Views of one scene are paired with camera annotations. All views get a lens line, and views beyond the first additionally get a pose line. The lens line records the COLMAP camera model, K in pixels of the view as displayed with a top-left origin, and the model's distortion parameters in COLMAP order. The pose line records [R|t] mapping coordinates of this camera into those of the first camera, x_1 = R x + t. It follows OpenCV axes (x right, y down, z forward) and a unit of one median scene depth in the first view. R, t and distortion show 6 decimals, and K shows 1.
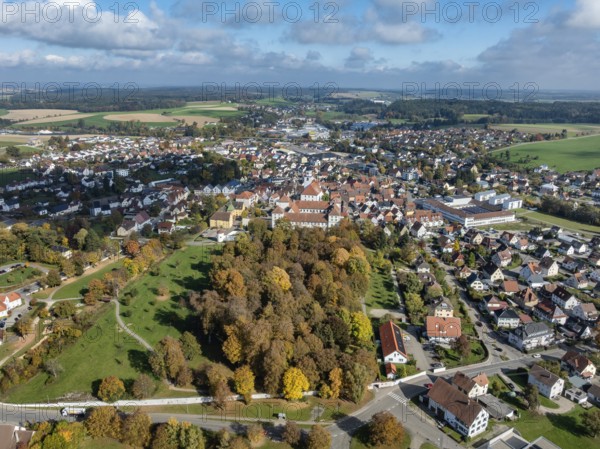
lens RADIAL K [[425.9, 0, 300.0], [0, 425.9, 224.5], [0, 0, 1]] dist [-0.036229, -0.004558]
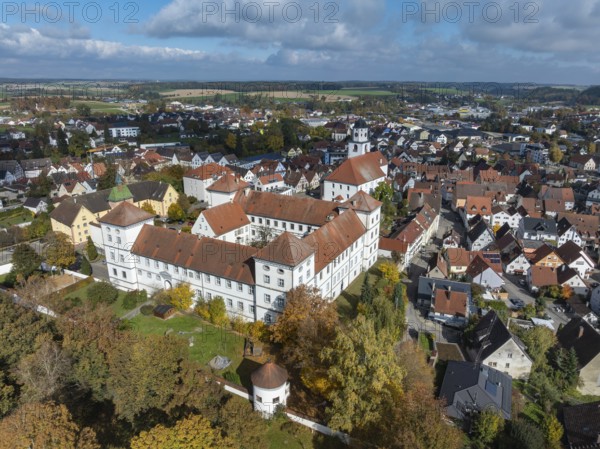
lens RADIAL K [[425.9, 0, 300.0], [0, 425.9, 224.5], [0, 0, 1]] dist [-0.036229, -0.004558]
pose [[0.929438, 0.111553, -0.351710, 0.127354], [-0.105512, 0.993753, 0.036362, -0.038819], [0.353569, 0.003313, 0.935402, 0.562435]]
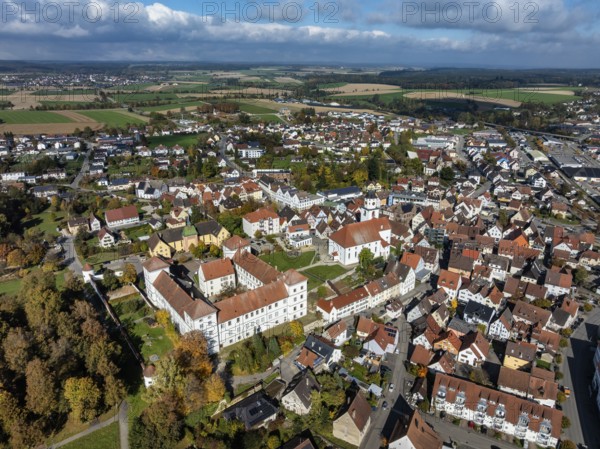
lens RADIAL K [[425.9, 0, 300.0], [0, 425.9, 224.5], [0, 0, 1]] dist [-0.036229, -0.004558]
pose [[0.690977, 0.251460, -0.677730, 0.323938], [-0.206915, 0.967119, 0.147873, -0.150170], [0.692630, 0.038056, 0.720288, 0.541109]]
